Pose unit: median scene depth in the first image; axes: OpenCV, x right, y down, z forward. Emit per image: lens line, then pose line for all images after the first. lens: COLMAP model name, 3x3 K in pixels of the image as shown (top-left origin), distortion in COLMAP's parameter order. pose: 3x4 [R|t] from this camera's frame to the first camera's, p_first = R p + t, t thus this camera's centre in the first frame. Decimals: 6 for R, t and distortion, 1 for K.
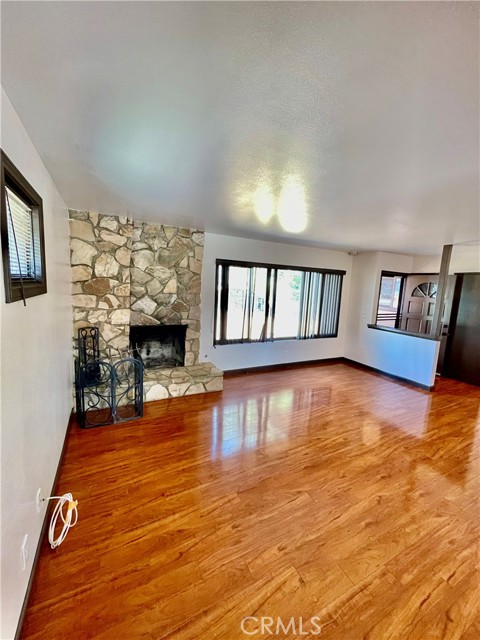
lens RADIAL K [[261.4, 0, 238.4], [0, 261.4, 317.1], [0, 0, 1]] dist [-0.003185, 0.000535]
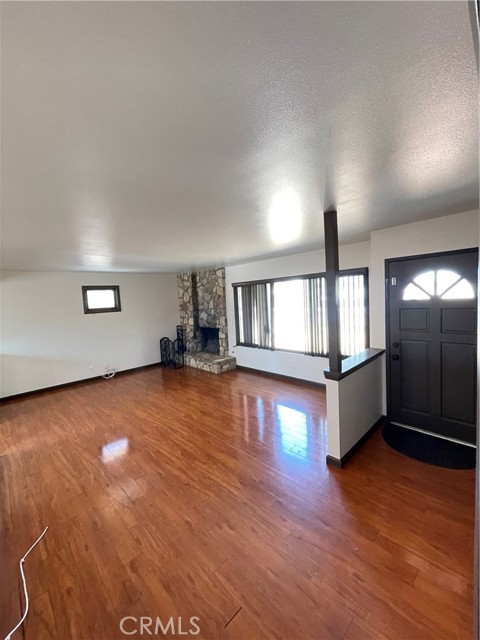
lens RADIAL K [[261.4, 0, 238.4], [0, 261.4, 317.1], [0, 0, 1]] dist [-0.003185, 0.000535]
pose [[0.276857, 0.007847, -0.960879, 1.430370], [-0.050890, 0.998683, -0.006507, -0.036779], [0.959563, 0.050700, 0.276892, 0.719282]]
